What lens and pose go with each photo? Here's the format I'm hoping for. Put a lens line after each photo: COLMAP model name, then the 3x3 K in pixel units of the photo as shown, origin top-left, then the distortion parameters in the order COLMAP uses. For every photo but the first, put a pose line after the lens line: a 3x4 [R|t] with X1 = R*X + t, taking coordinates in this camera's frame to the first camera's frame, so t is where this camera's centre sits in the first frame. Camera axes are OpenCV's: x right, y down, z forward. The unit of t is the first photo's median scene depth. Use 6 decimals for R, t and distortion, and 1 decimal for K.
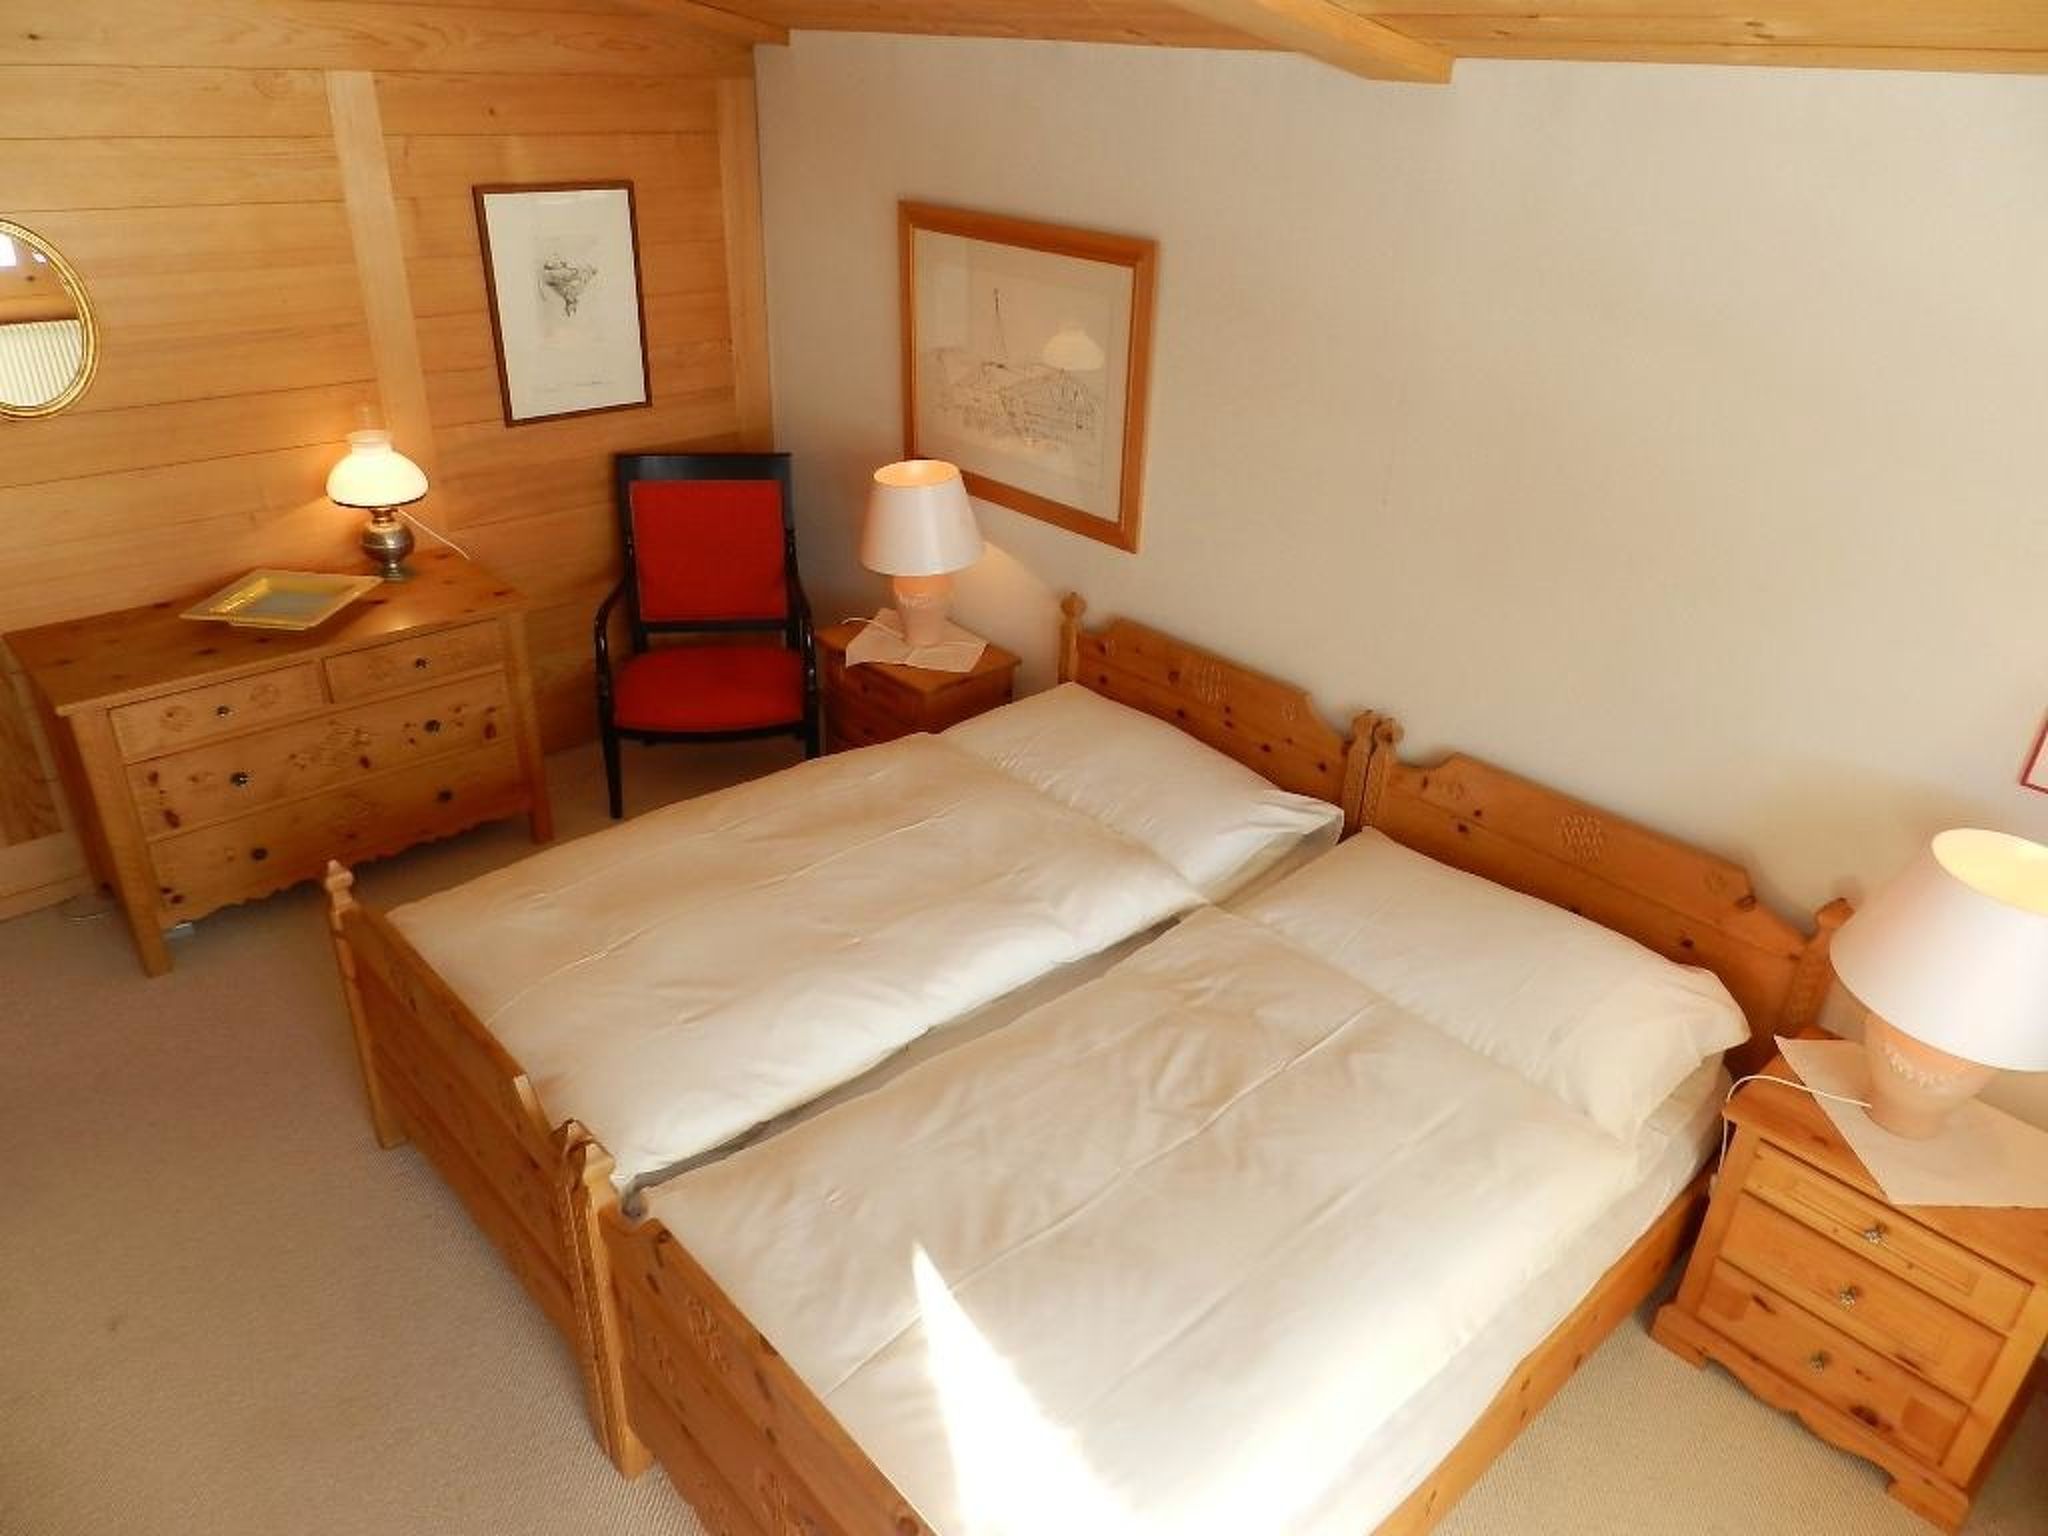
lens RADIAL K [[1390.9, 0, 1024.0], [0, 1390.9, 768.0], [0, 0, 1]] dist [0.015736, -0.000605]
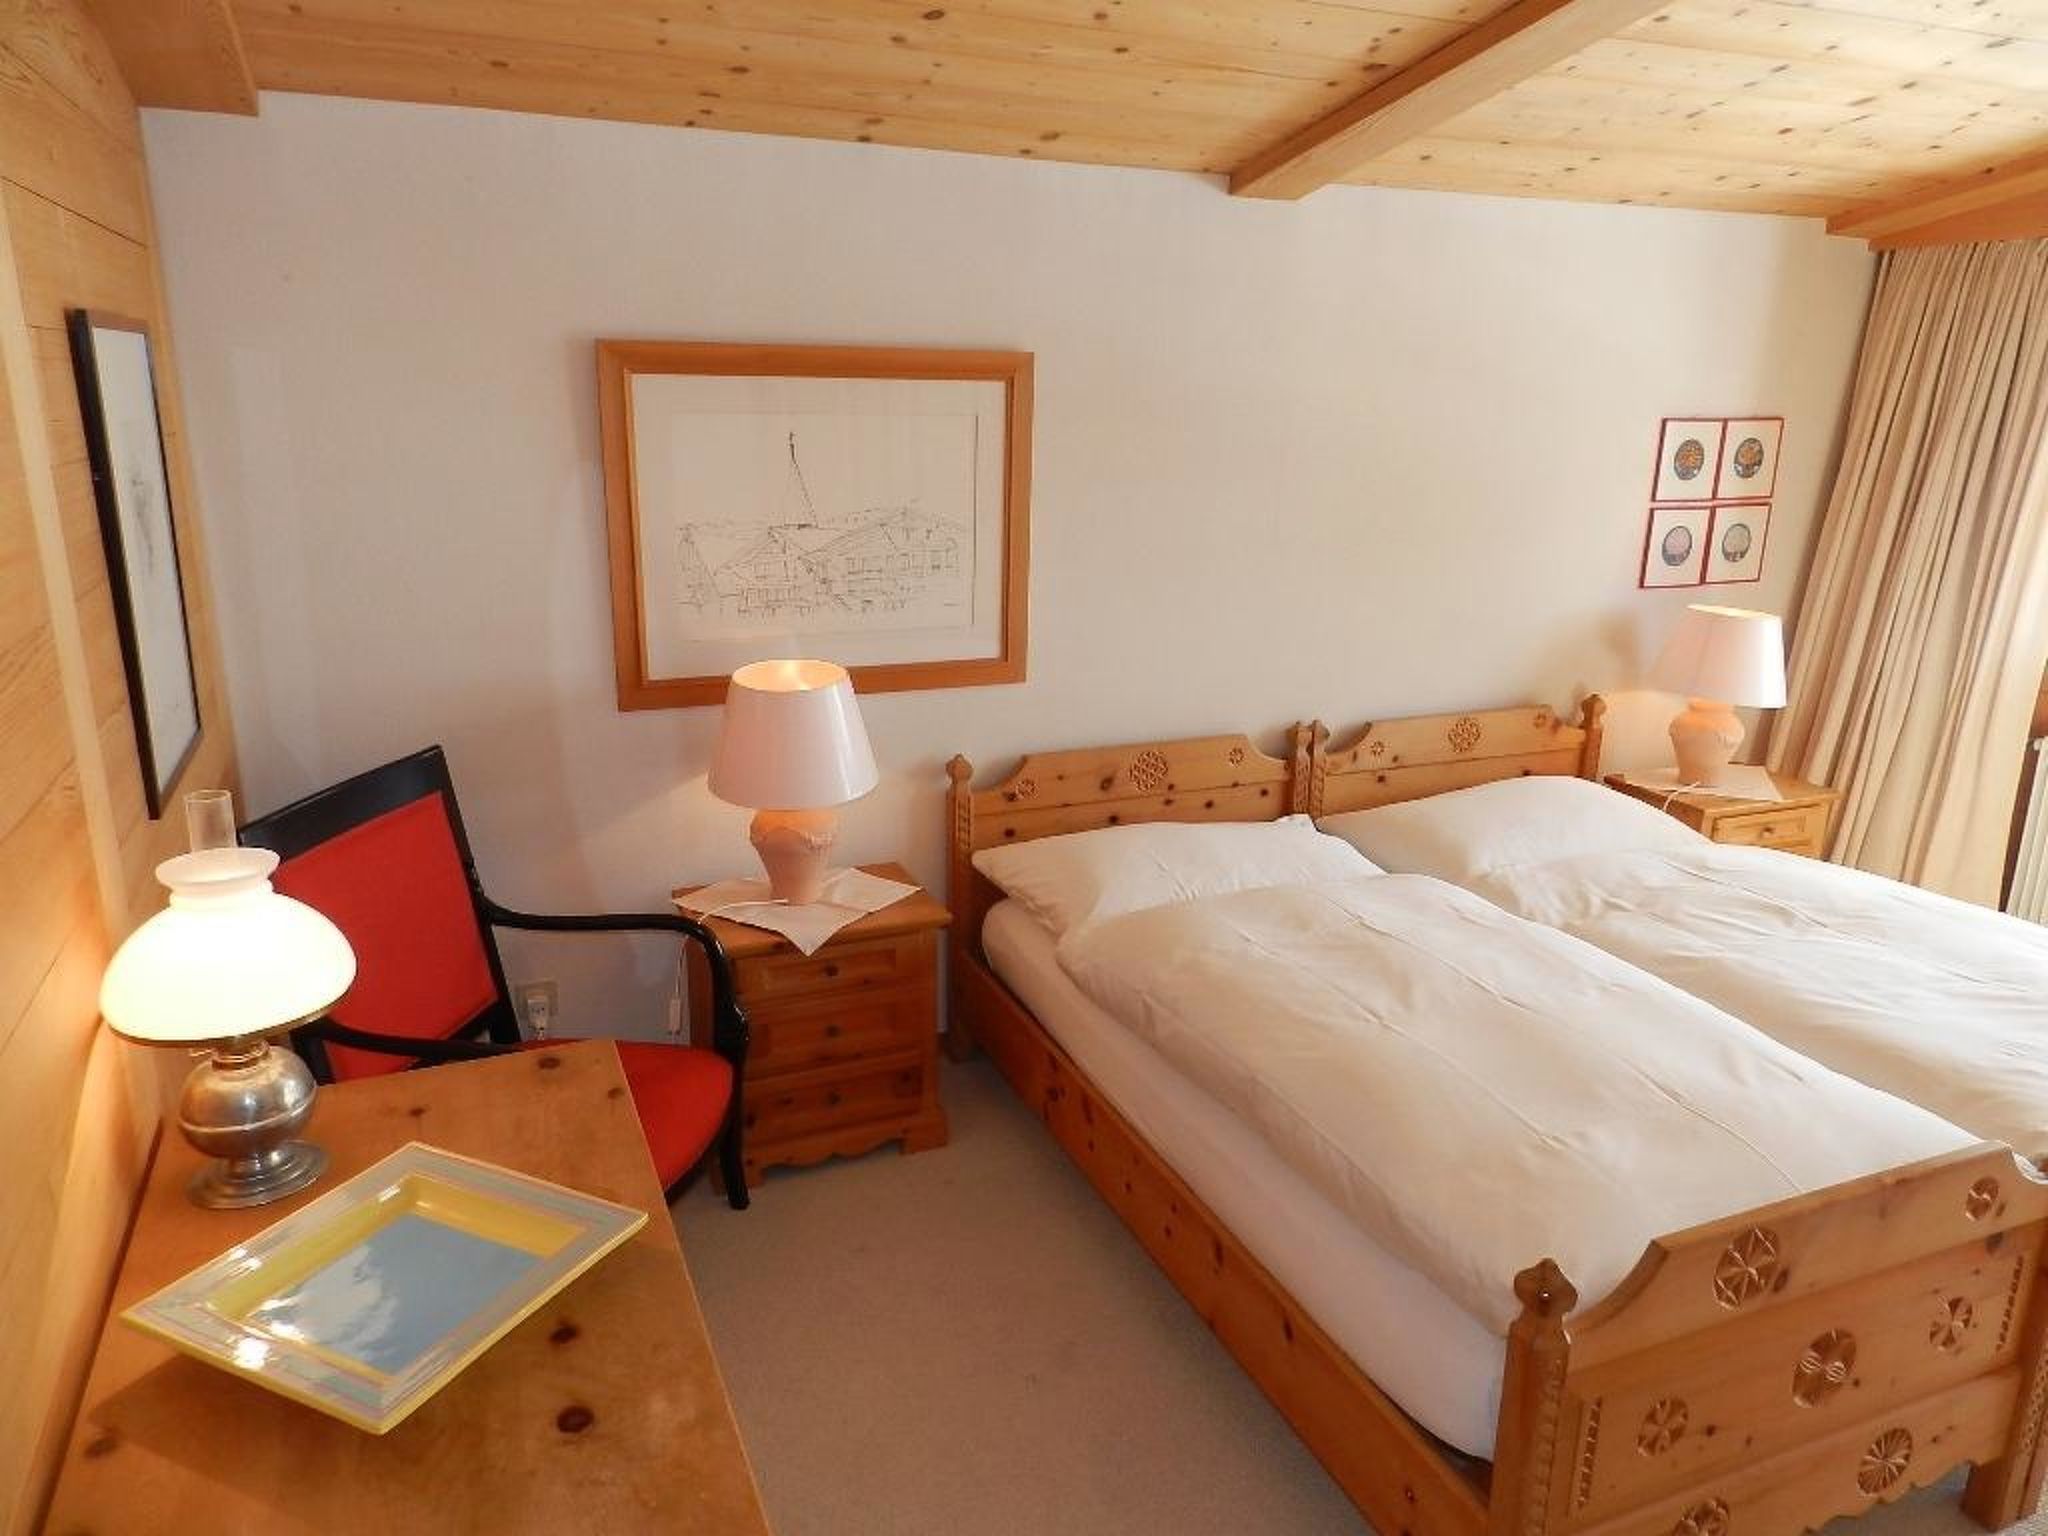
lens RADIAL K [[1390.9, 0, 1024.0], [0, 1390.9, 768.0], [0, 0, 1]] dist [0.015736, -0.000605]
pose [[0.340830, -0.287052, 0.895230, -0.731704], [0.433486, 0.892961, 0.121288, -0.206077], [-0.834221, 0.346731, 0.428781, 0.597670]]
